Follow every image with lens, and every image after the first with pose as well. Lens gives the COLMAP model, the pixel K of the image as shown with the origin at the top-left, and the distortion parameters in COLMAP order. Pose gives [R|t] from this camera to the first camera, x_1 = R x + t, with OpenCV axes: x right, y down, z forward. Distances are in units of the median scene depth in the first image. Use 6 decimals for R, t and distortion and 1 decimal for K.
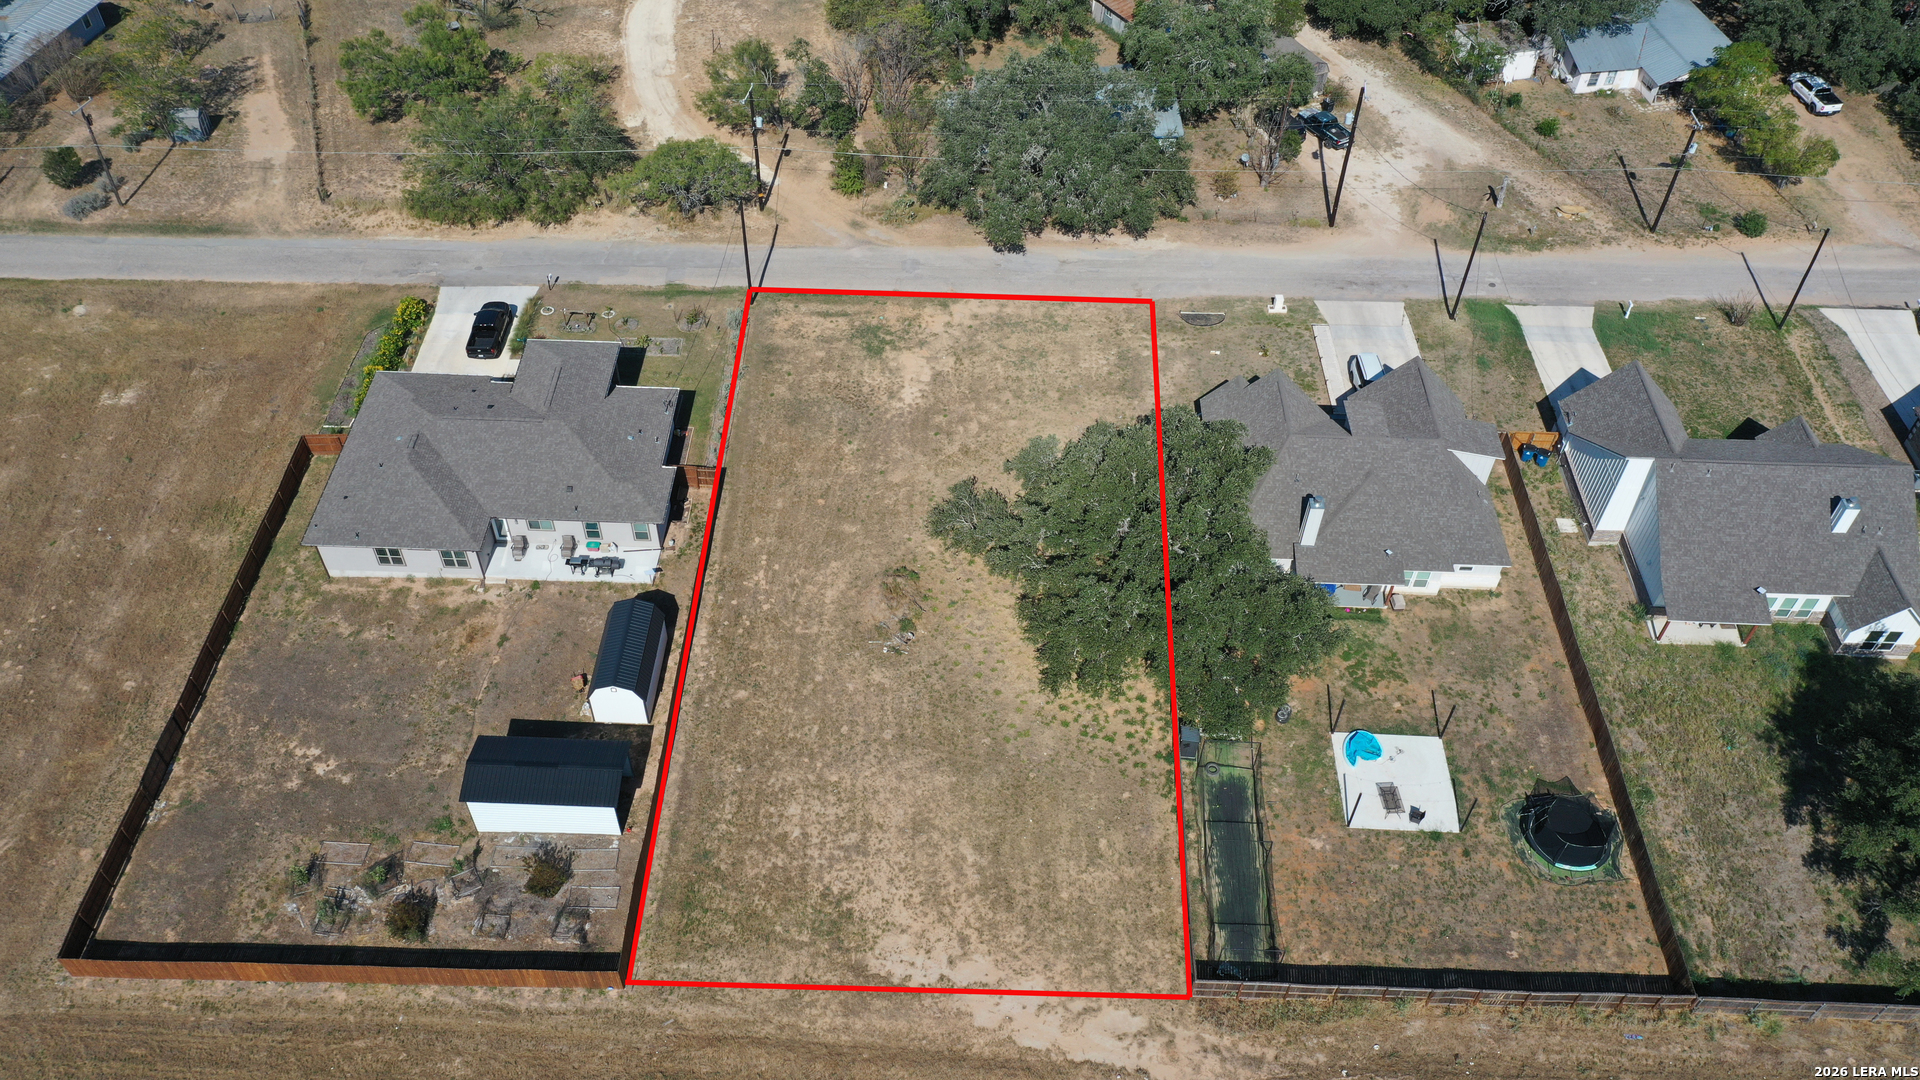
lens RADIAL K [[1499.9, 0, 960.0], [0, 1499.9, 540.0], [0, 0, 1]] dist [0.000194, 0.001824]
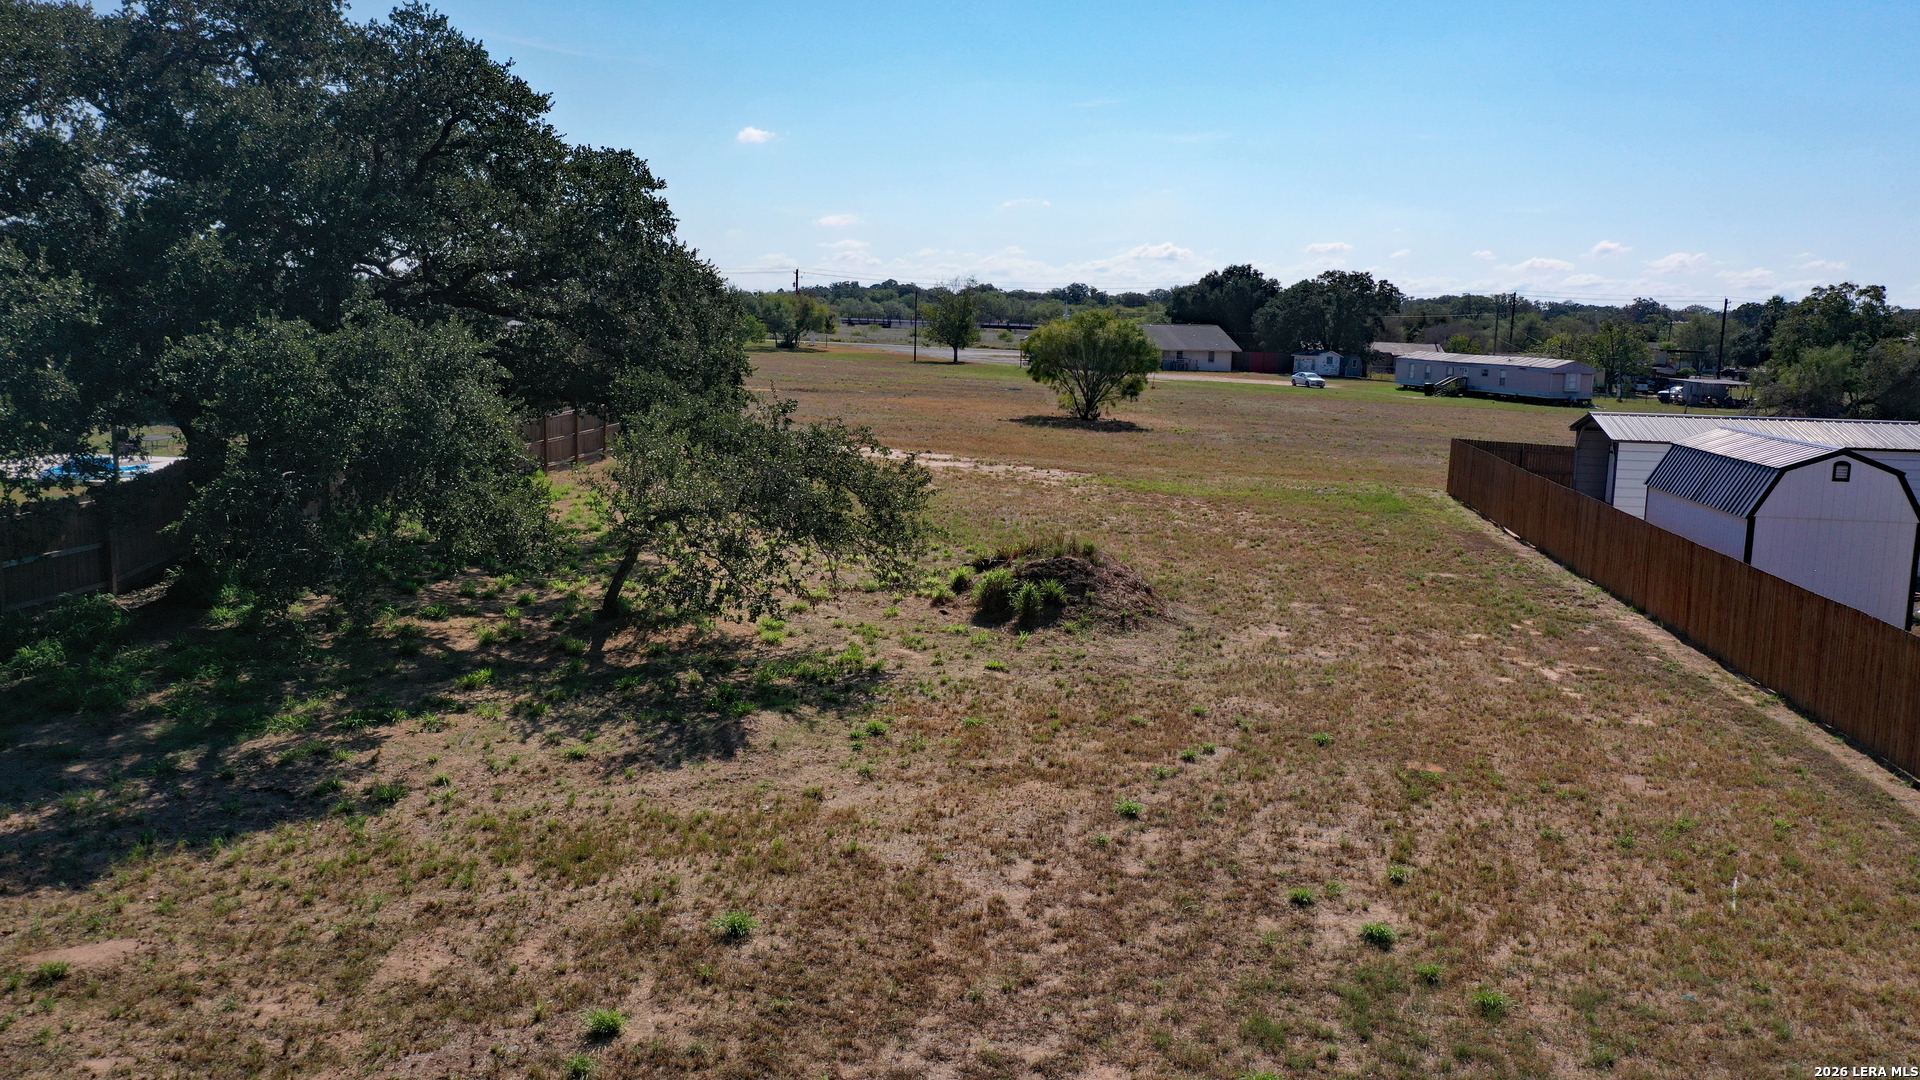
lens RADIAL K [[1499.9, 0, 960.0], [0, 1499.9, 540.0], [0, 0, 1]] dist [0.000194, 0.001824]
pose [[-0.994022, -0.064003, 0.088454, -0.057970], [0.036769, 0.566593, 0.823177, -0.253264], [-0.102803, 0.821508, -0.560853, 1.339314]]
